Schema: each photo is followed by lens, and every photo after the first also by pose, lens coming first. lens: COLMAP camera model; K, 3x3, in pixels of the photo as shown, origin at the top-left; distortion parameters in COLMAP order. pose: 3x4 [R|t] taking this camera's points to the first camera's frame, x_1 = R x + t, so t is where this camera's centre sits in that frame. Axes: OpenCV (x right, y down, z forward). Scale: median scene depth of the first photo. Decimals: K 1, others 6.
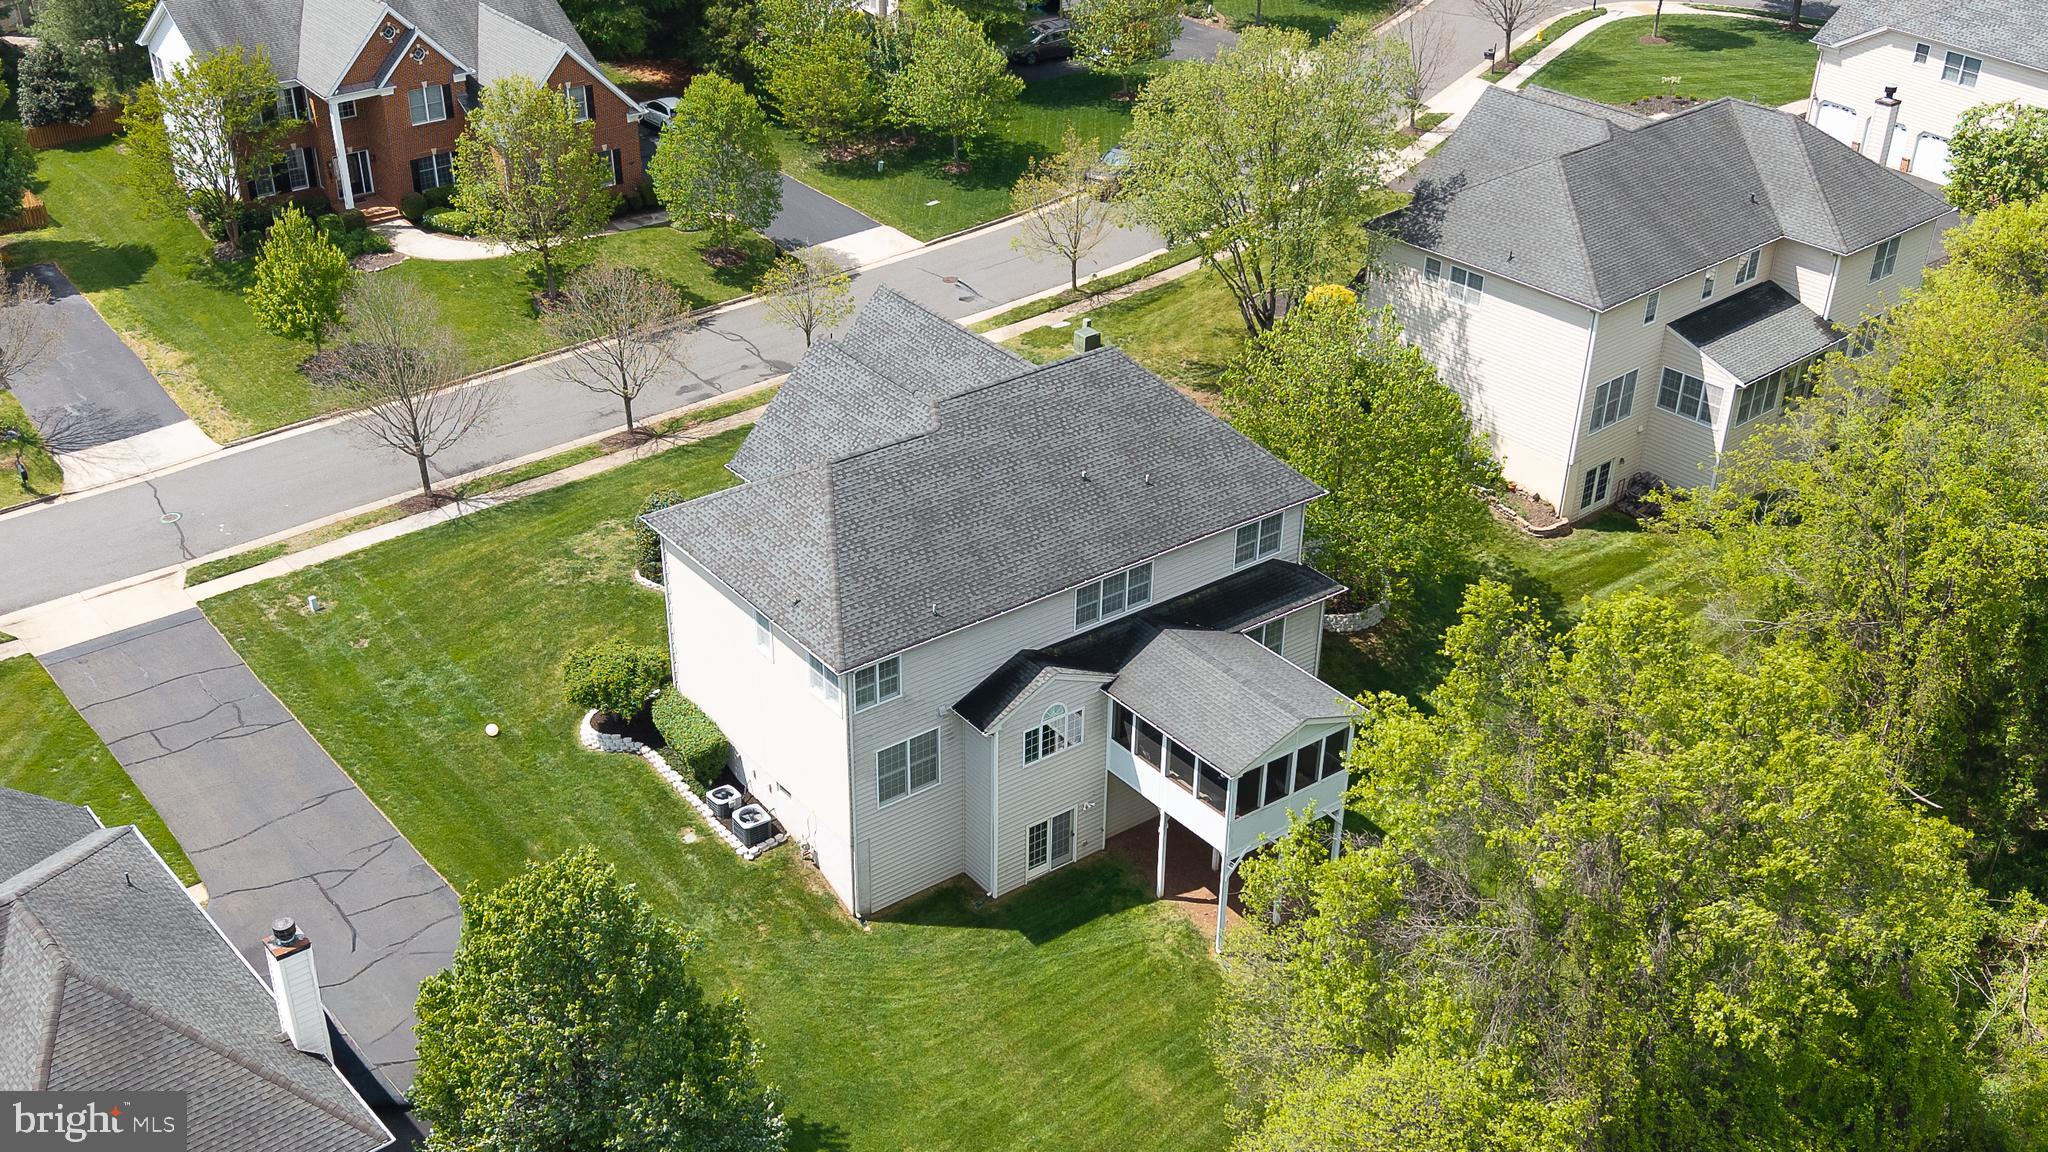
lens RADIAL K [[1849.5, 0, 1021.0], [0, 1849.5, 672.8], [0, 0, 1]] dist [-0.002444, -0.012754]
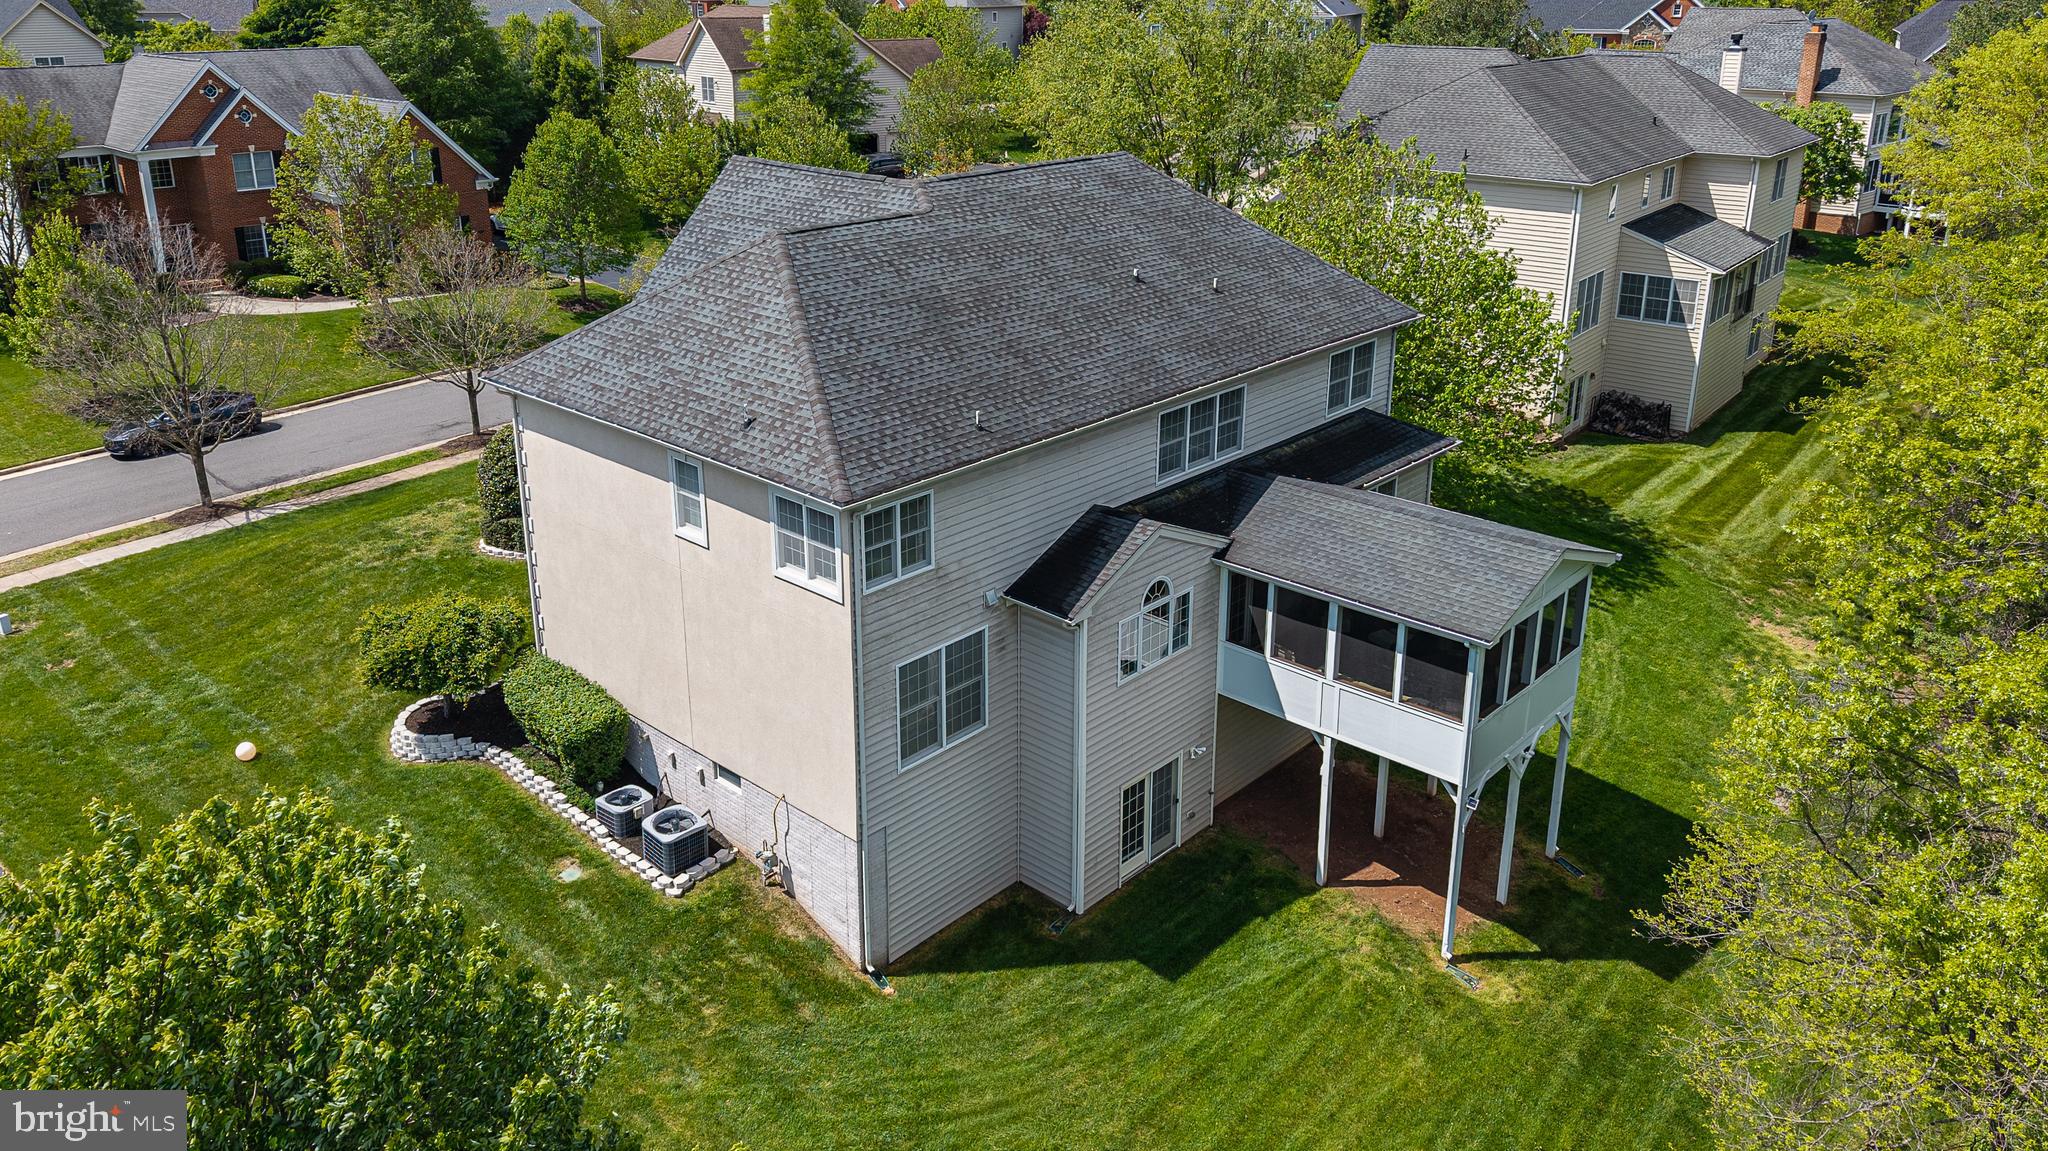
lens RADIAL K [[1383.4, 0, 1024.7], [0, 1383.4, 454.1], [0, 0, 1]] dist [-0.004582, -0.004982]
pose [[0.983968, -0.065227, 0.165992, -0.099252], [0.104718, 0.964690, -0.241674, 0.082105], [-0.144367, 0.255182, 0.956055, 0.512038]]
